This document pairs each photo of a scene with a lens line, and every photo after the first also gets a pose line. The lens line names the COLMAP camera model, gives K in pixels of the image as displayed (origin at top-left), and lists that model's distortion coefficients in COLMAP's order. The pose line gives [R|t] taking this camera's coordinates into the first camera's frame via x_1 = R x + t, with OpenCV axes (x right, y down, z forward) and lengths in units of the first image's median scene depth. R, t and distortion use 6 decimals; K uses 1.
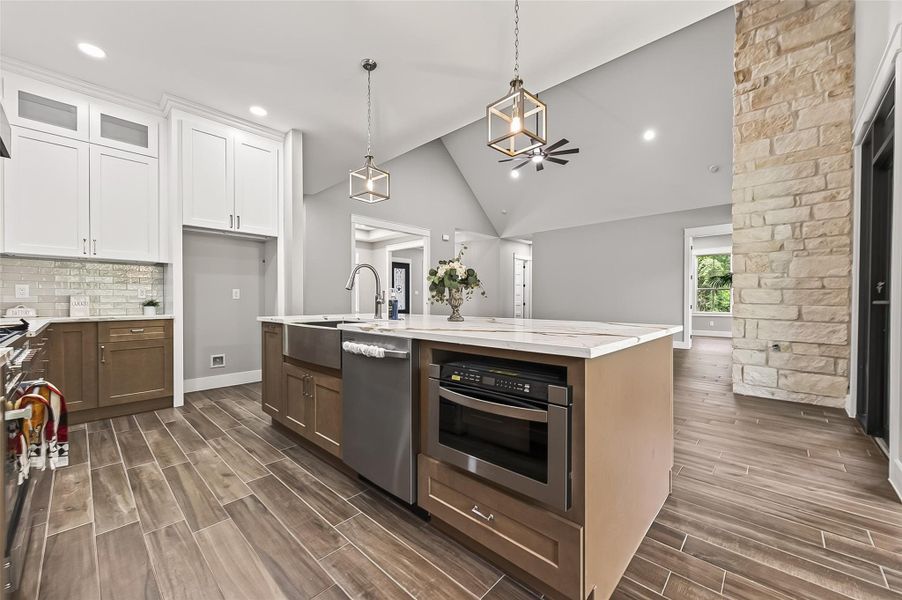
lens RADIAL K [[347.1, 0, 451.0], [0, 347.1, 300.0], [0, 0, 1]] dist [-0.001812, -0.000205]
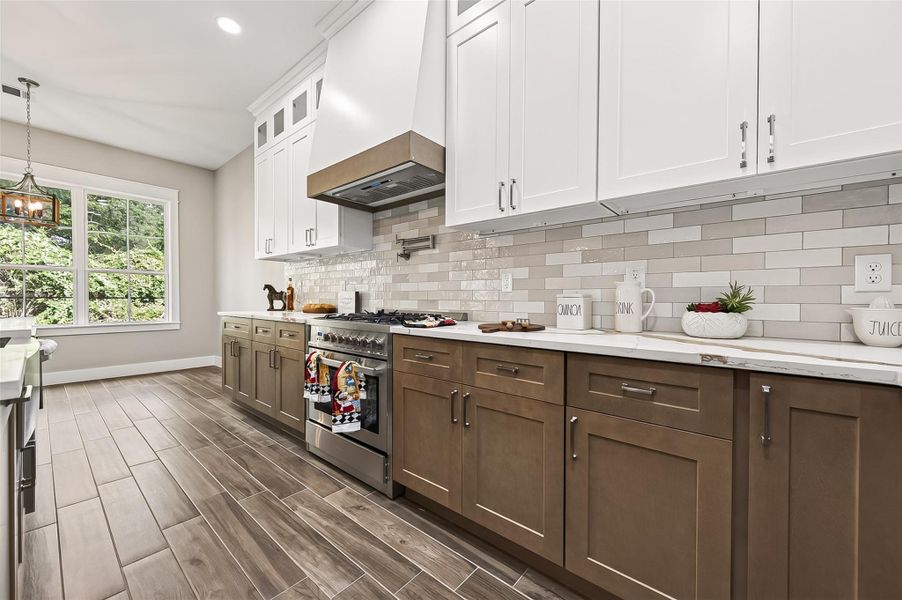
lens RADIAL K [[347.1, 0, 451.0], [0, 347.1, 300.0], [0, 0, 1]] dist [-0.001812, -0.000205]
pose [[-0.998743, -0.003228, -0.050012, -0.651428], [-0.003731, 0.999943, 0.009980, -0.000296], [0.049976, 0.010154, -0.998699, 0.993884]]
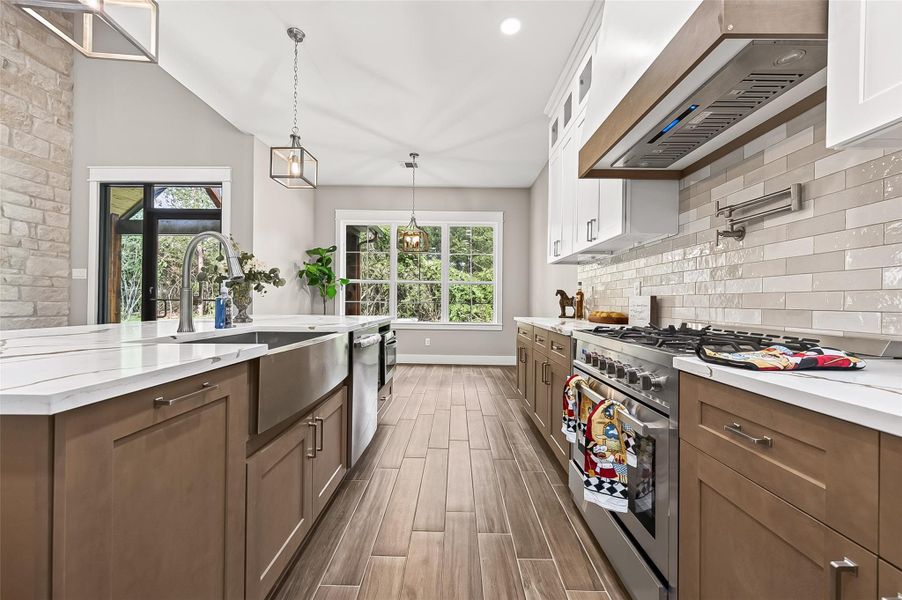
lens RADIAL K [[347.1, 0, 451.0], [0, 347.1, 300.0], [0, 0, 1]] dist [-0.001812, -0.000205]
pose [[-0.672155, -0.003923, 0.740400, -0.672977], [-0.010492, 0.999936, -0.004227, 0.001856], [-0.740336, -0.010610, -0.672154, 0.806245]]
